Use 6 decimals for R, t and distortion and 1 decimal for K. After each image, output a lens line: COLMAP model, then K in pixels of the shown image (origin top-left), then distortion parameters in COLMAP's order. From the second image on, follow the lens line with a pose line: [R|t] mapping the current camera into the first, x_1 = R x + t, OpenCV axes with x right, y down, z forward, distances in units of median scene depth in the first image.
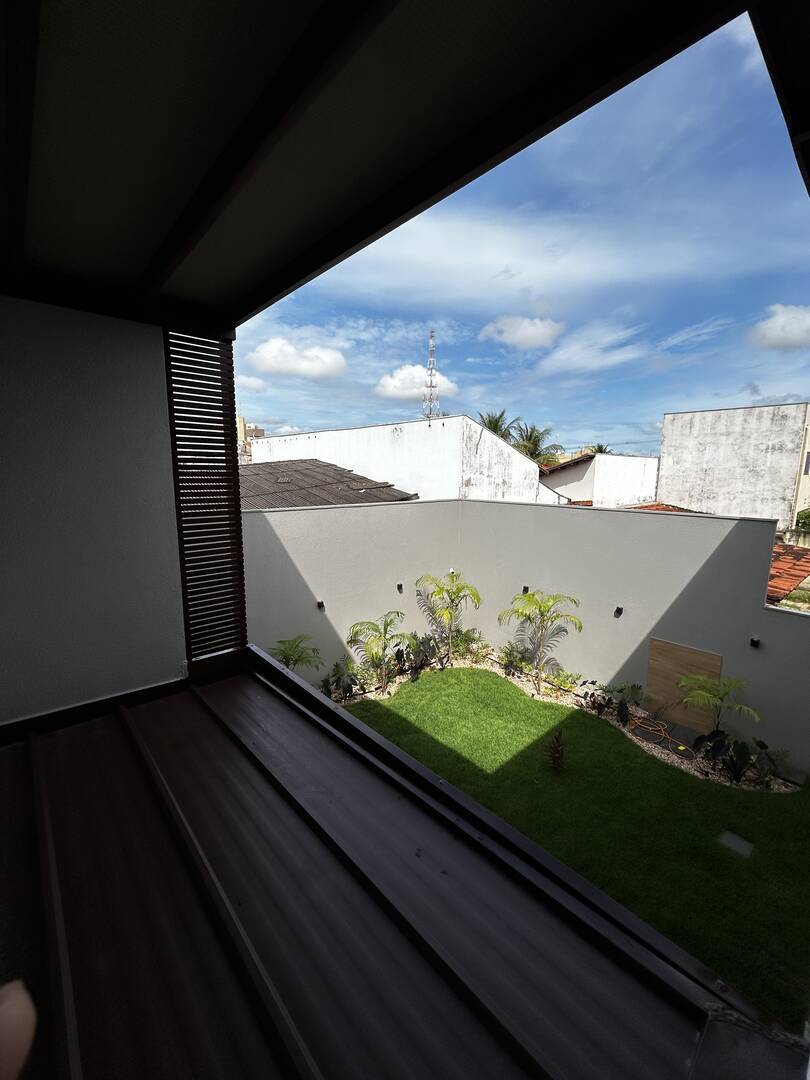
lens RADIAL K [[434.1, 0, 405.1], [0, 434.1, 537.1], [0, 0, 1]] dist [-0.001101, 0.000383]
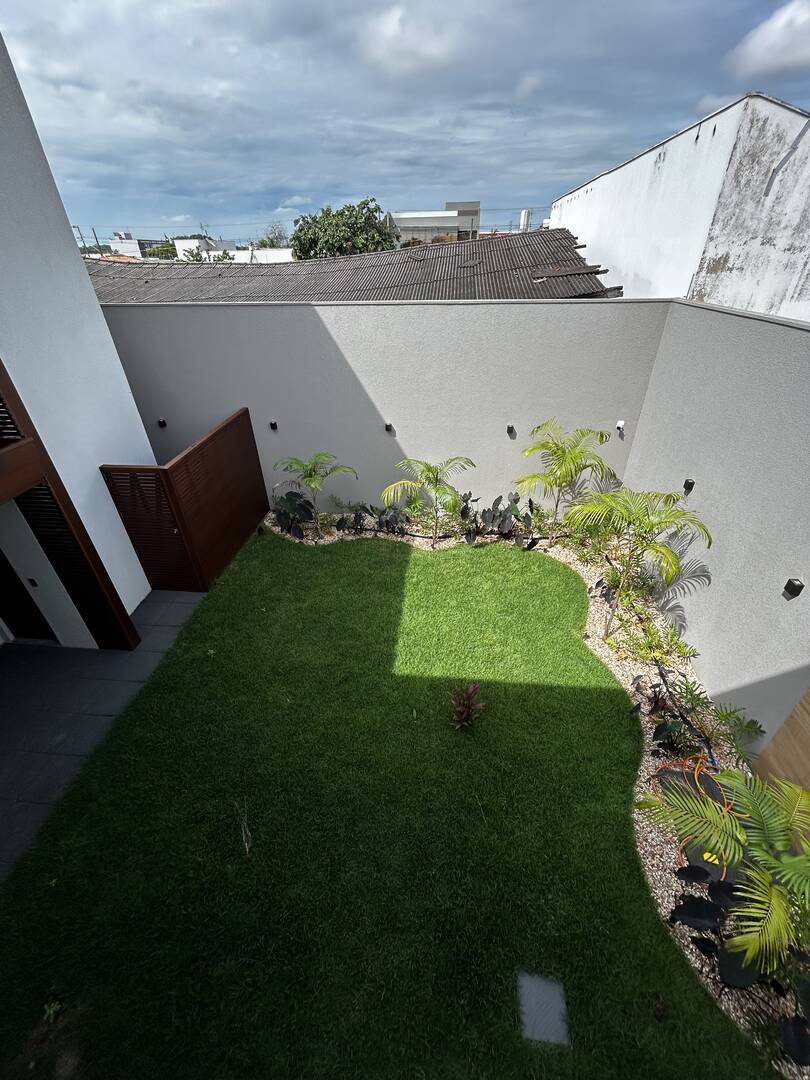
lens RADIAL K [[434.1, 0, 405.1], [0, 434.1, 537.1], [0, 0, 1]] dist [-0.001101, 0.000383]
pose [[0.677915, 0.383528, -0.627166, 0.418090], [-0.087639, 0.889203, 0.449040, -0.041222], [0.729898, -0.249446, 0.636416, 0.365878]]
